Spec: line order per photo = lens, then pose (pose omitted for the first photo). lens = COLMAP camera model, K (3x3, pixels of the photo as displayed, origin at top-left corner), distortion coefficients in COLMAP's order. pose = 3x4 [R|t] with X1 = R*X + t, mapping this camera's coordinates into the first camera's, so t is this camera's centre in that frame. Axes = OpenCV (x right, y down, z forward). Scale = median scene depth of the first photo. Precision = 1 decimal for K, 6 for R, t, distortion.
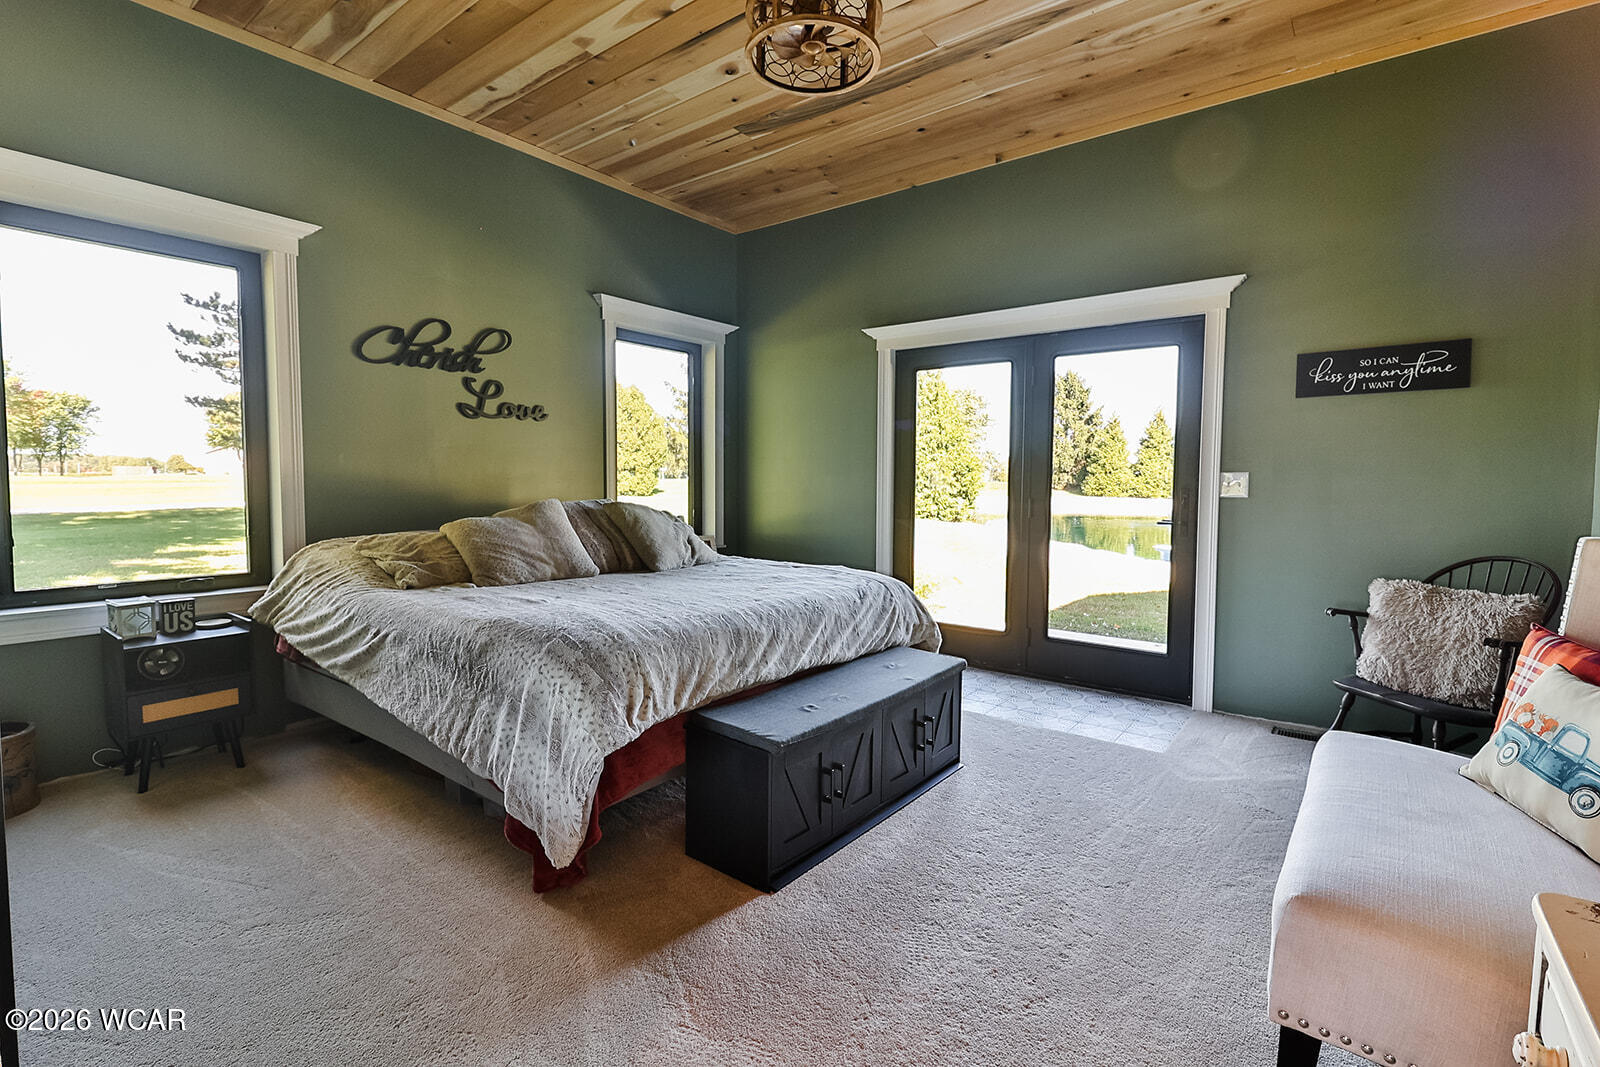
lens RADIAL K [[750.1, 0, 803.3], [0, 750.1, 519.9], [0, 0, 1]] dist [0.018543, -0.013133]
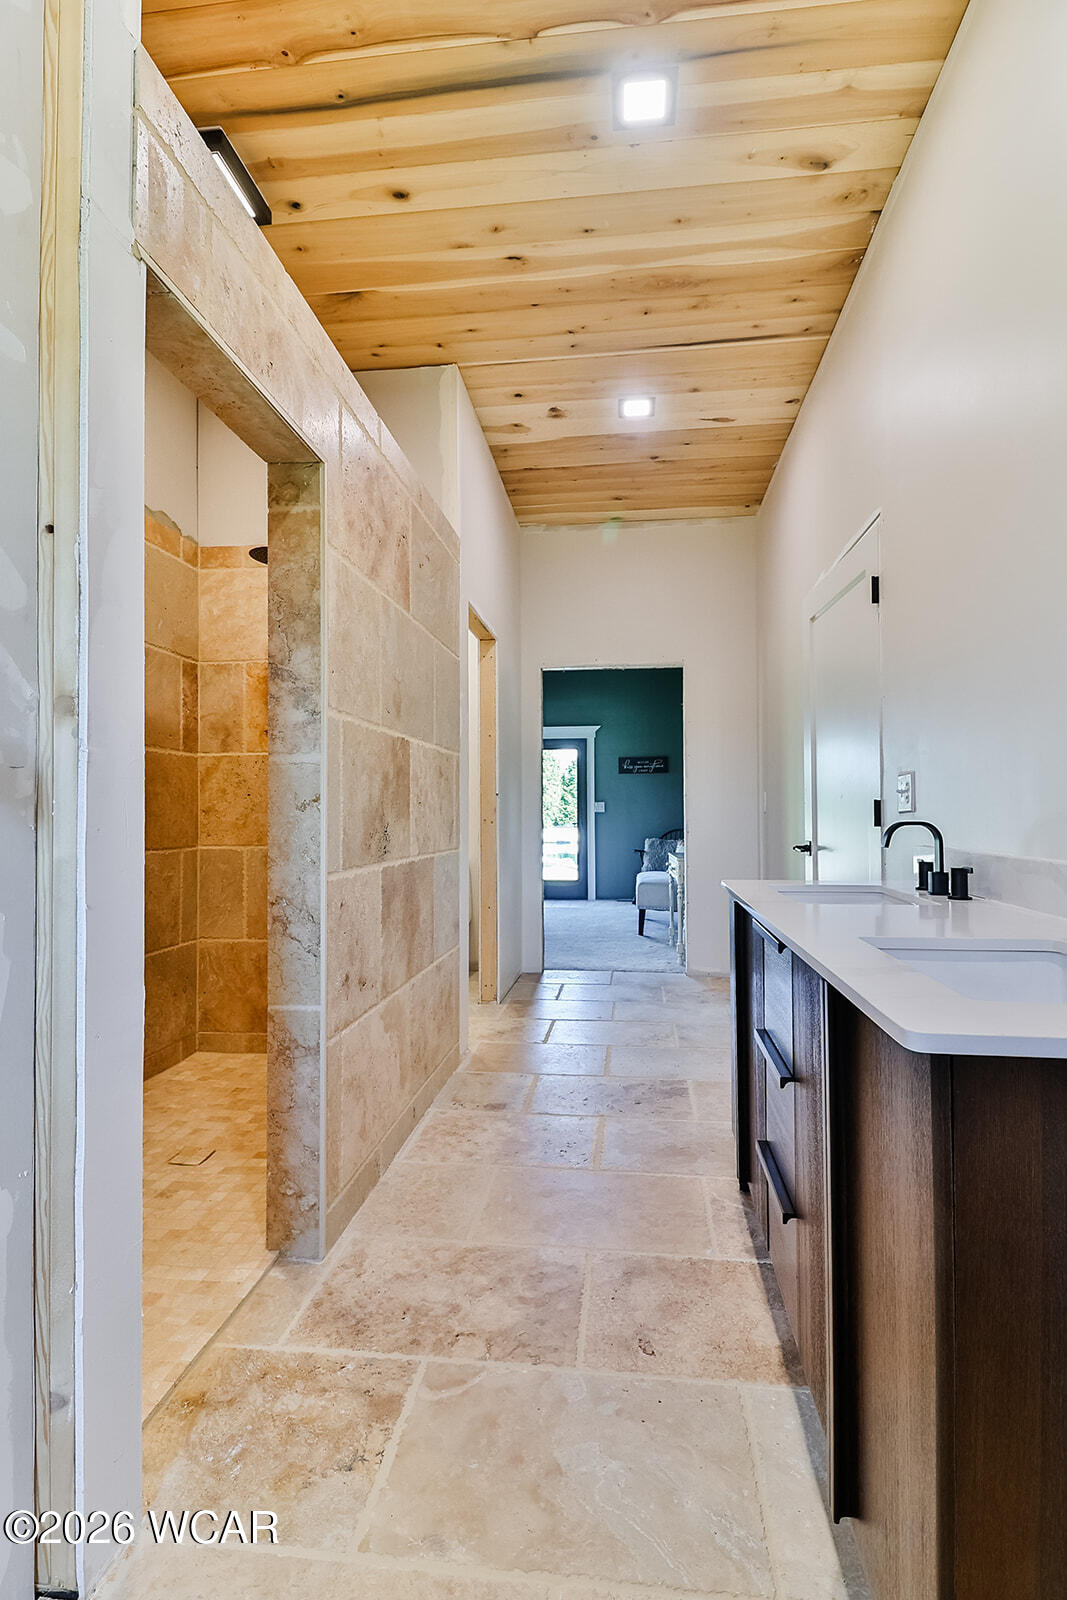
lens RADIAL K [[750.1, 0, 542.8], [0, 750.1, 801.5], [0, 0, 1]] dist [0.018543, -0.013133]
pose [[0.856353, -0.000773, 0.516390, -0.968783], [0.033181, 0.998015, -0.053532, 0.069242], [-0.515323, 0.062976, 0.854679, -1.147742]]
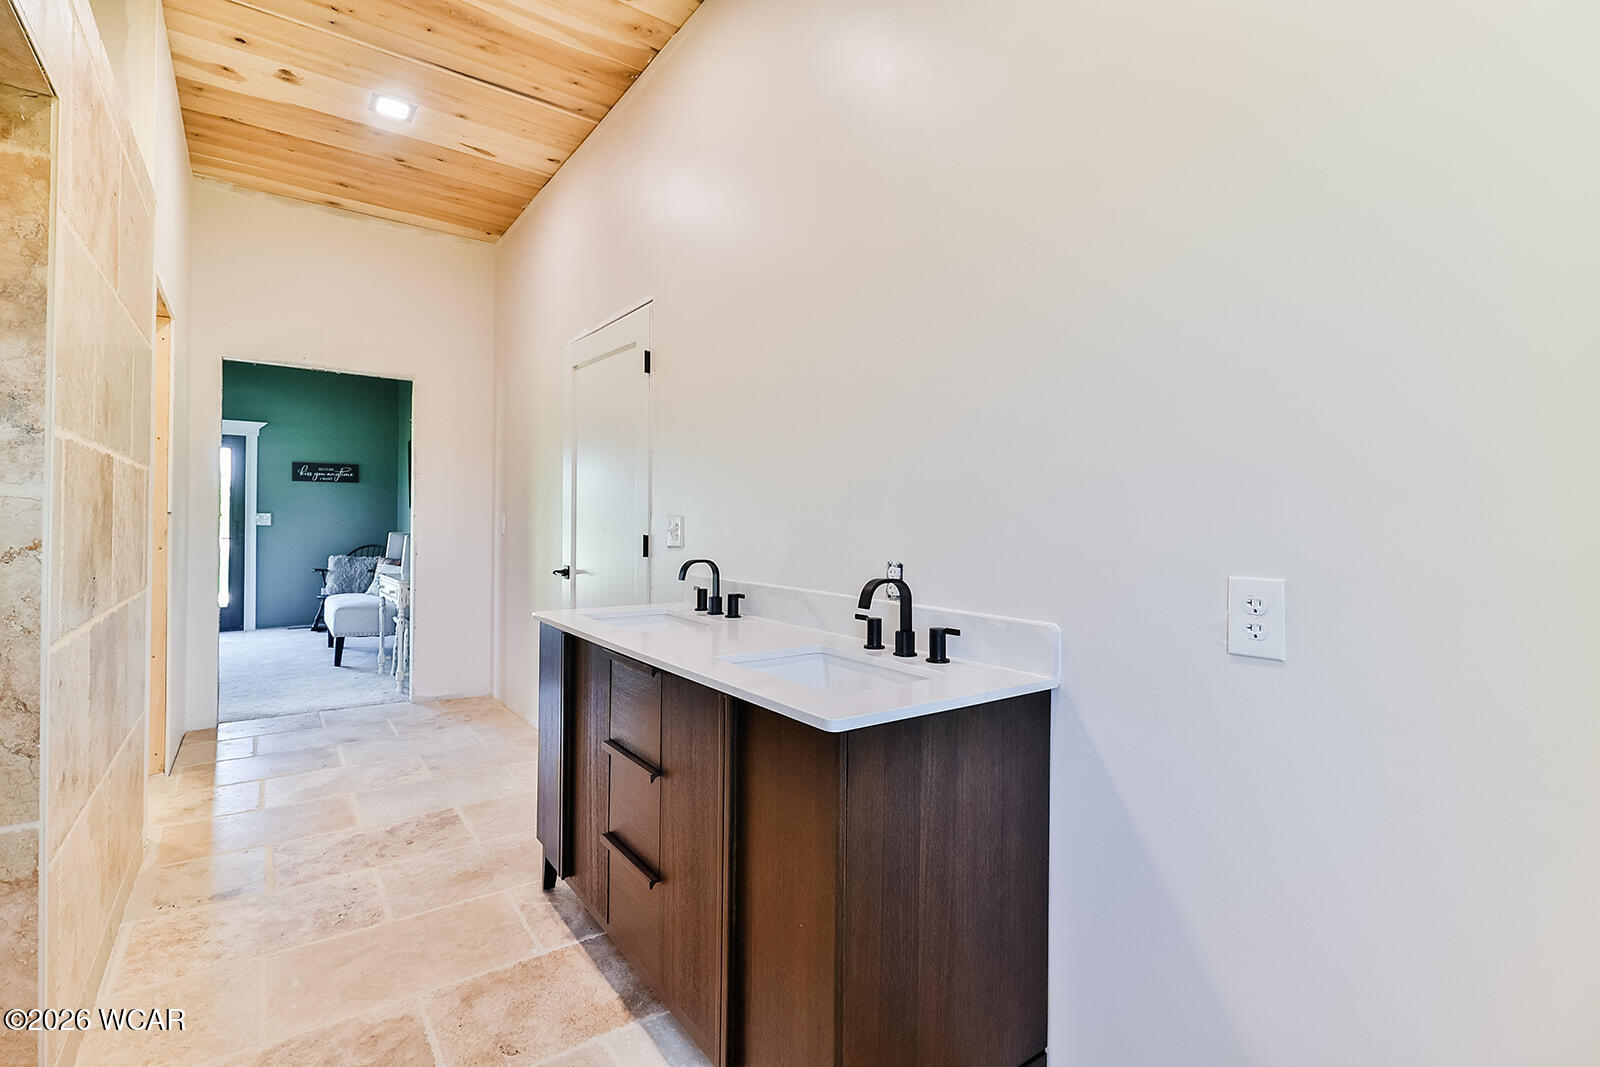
lens RADIAL K [[727.0, 0, 793.7], [0, 727.0, 520.5], [0, 0, 1]] dist [0.013891, -0.011663]
pose [[0.284401, 0.001770, 0.958704, -1.066503], [0.038028, 0.999190, -0.013126, 0.045108], [-0.957951, 0.040191, 0.284103, -1.110465]]
